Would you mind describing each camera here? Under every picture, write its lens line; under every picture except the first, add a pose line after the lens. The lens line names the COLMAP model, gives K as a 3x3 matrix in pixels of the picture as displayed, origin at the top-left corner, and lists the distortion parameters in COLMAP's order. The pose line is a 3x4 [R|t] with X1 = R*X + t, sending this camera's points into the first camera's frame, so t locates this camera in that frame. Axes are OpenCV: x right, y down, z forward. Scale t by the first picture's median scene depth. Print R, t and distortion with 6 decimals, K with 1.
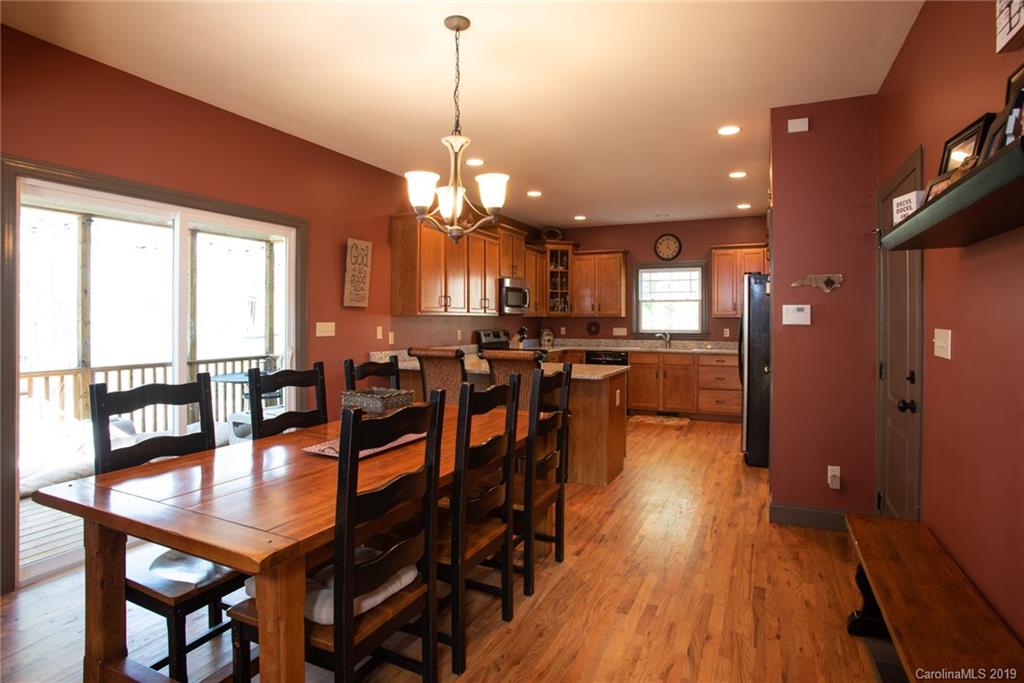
lens RADIAL K [[529.9, 0, 521.3], [0, 529.9, 320.2], [0, 0, 1]] dist [-0.062356, 0.014620]
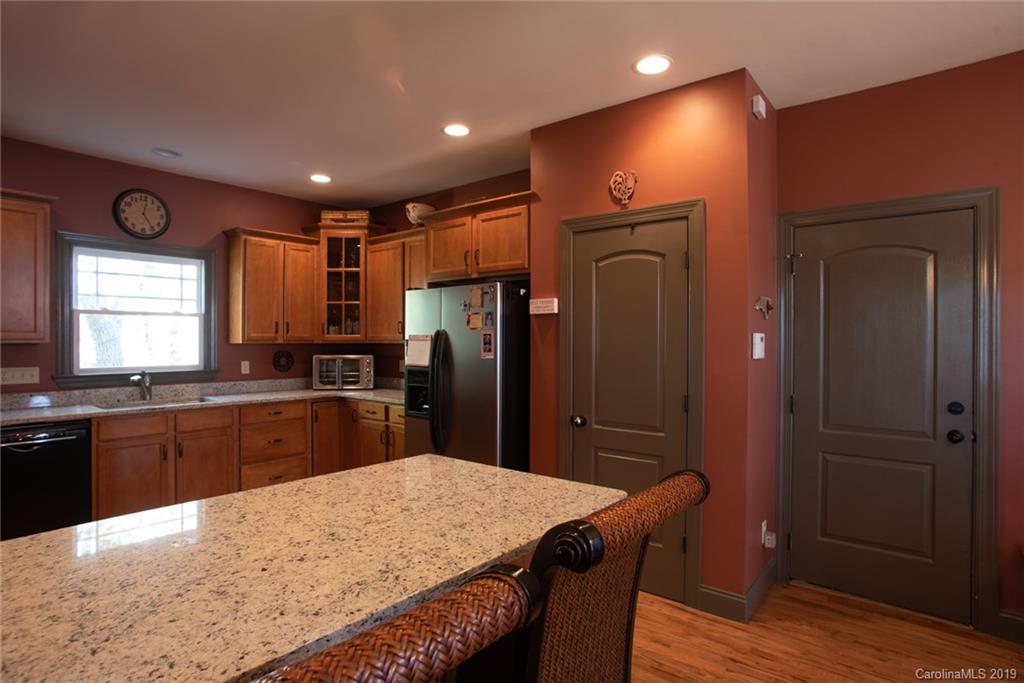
lens RADIAL K [[529.9, 0, 512.1], [0, 529.9, 343.9], [0, 0, 1]] dist [-0.062356, 0.014620]
pose [[0.244234, -0.004823, 0.969704, -0.142745], [0.000973, 0.999988, 0.004729, -0.007440], [-0.969716, -0.000212, 0.244236, 0.510562]]
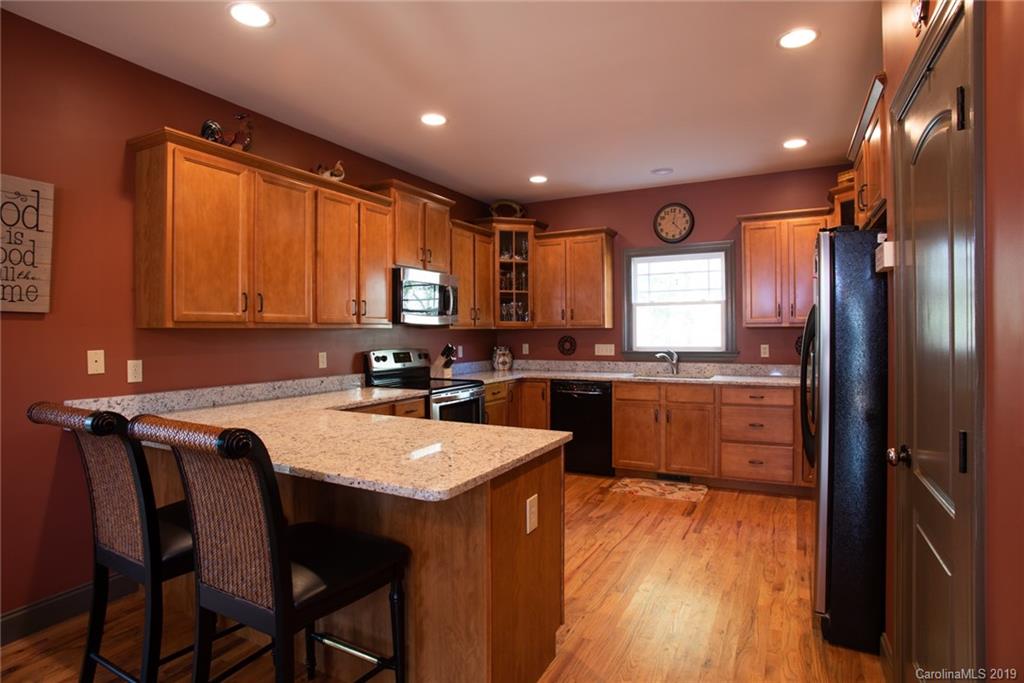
lens RADIAL K [[529.9, 0, 517.7], [0, 529.9, 335.3], [0, 0, 1]] dist [-0.062356, 0.014620]
pose [[0.998902, -0.007881, -0.046176, 0.112097], [0.008072, 0.999960, 0.003953, -0.000708], [0.046143, -0.004321, 0.998925, 0.330273]]
